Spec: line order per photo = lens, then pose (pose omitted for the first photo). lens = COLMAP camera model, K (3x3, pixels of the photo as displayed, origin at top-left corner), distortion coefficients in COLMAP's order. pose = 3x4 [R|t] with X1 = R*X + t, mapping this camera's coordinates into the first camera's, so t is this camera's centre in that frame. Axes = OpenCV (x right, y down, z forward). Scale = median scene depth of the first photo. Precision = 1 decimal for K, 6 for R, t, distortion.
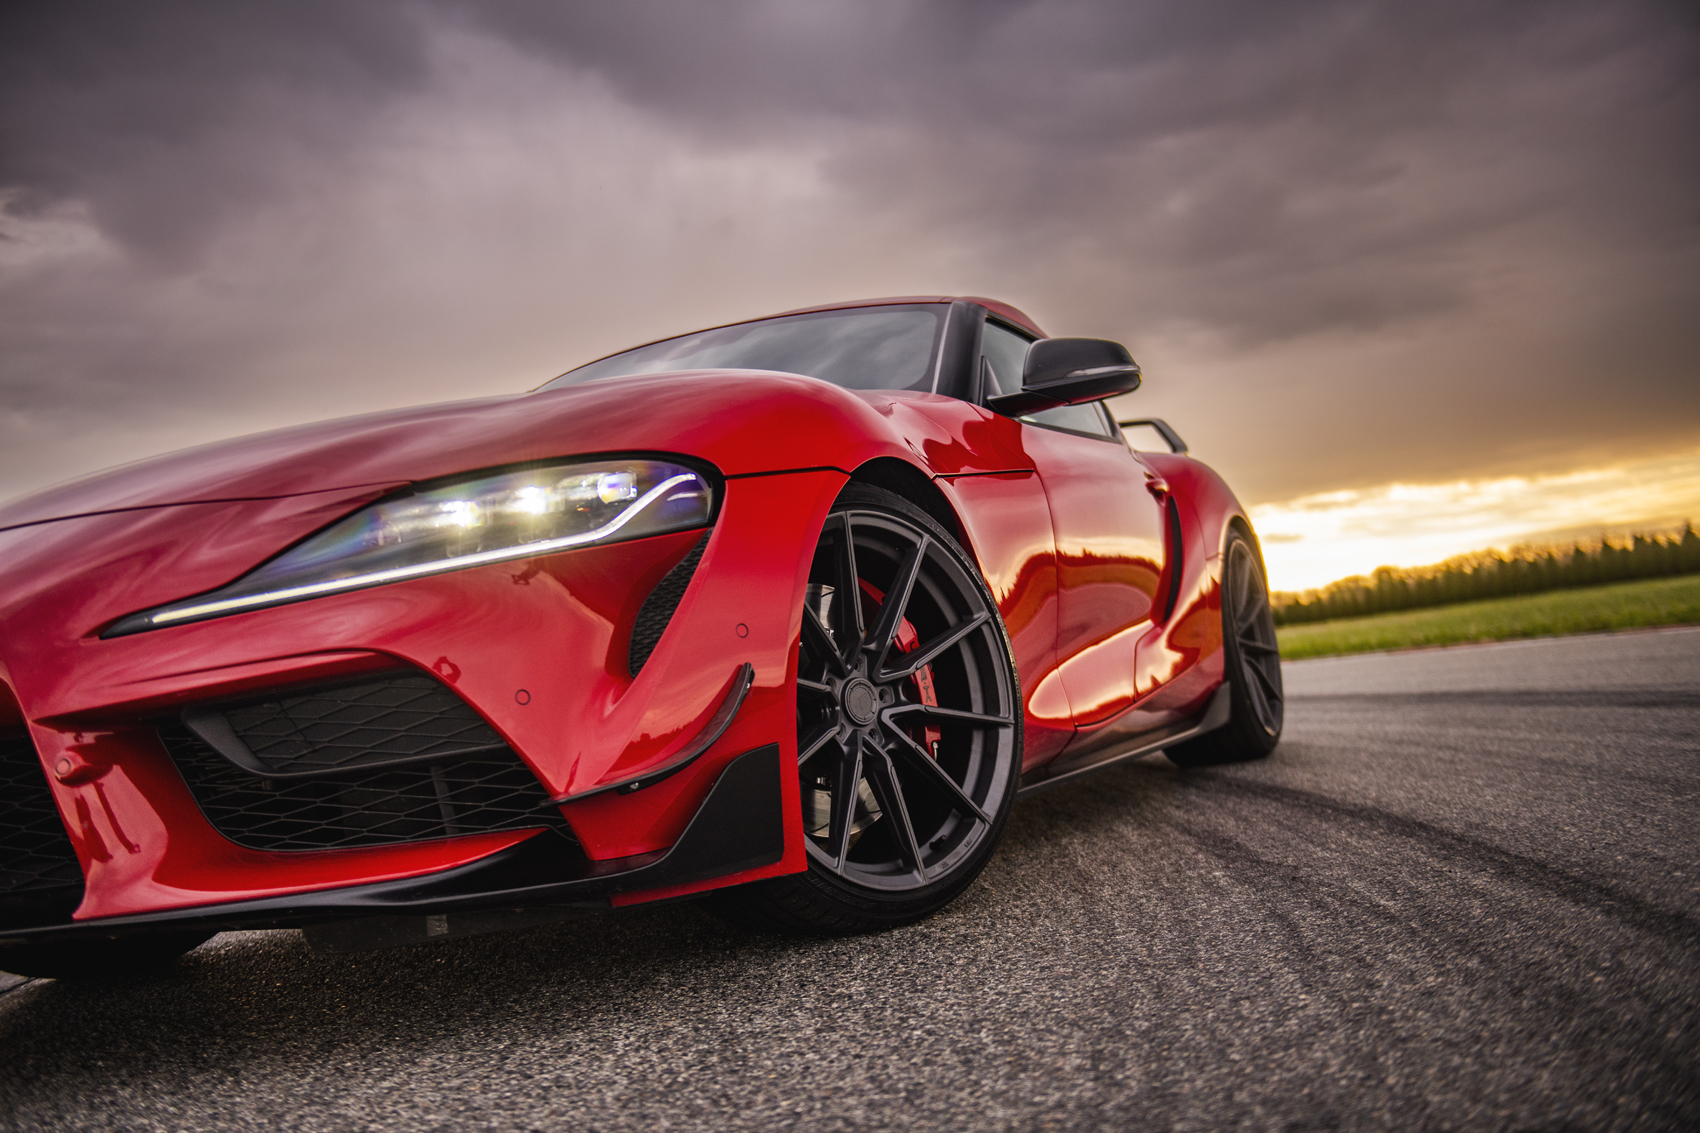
lens RADIAL K [[1786.4, 0, 865.4], [0, 1786.4, 566.7], [0, 0, 1]] dist [0.040001, 0.000000]
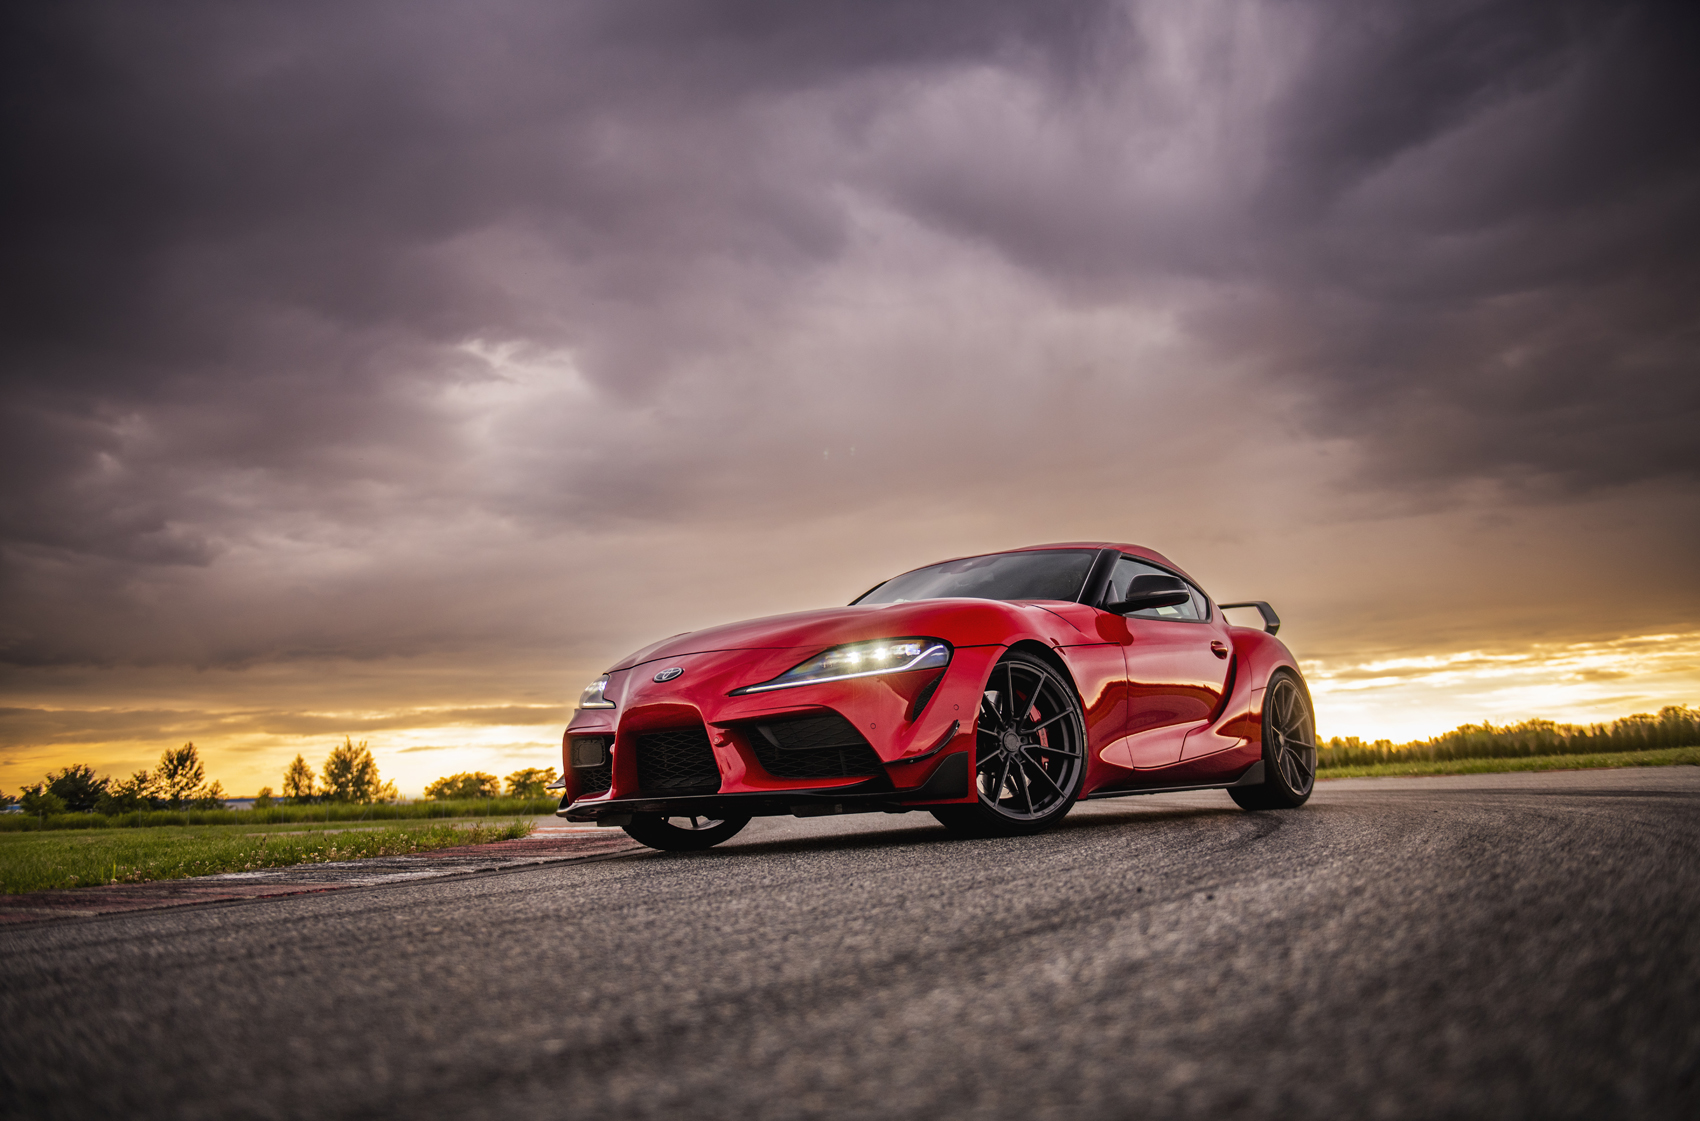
lens RADIAL K [[1606.6, 0, 847.3], [0, 1606.6, 519.2], [0, 0, 1]] dist [0.043180, 0.000000]
pose [[0.974502, 0.031964, -0.222090, 0.249153], [-0.052422, 0.994842, -0.086838, -0.022109], [0.218169, 0.096266, 0.971152, -1.158519]]
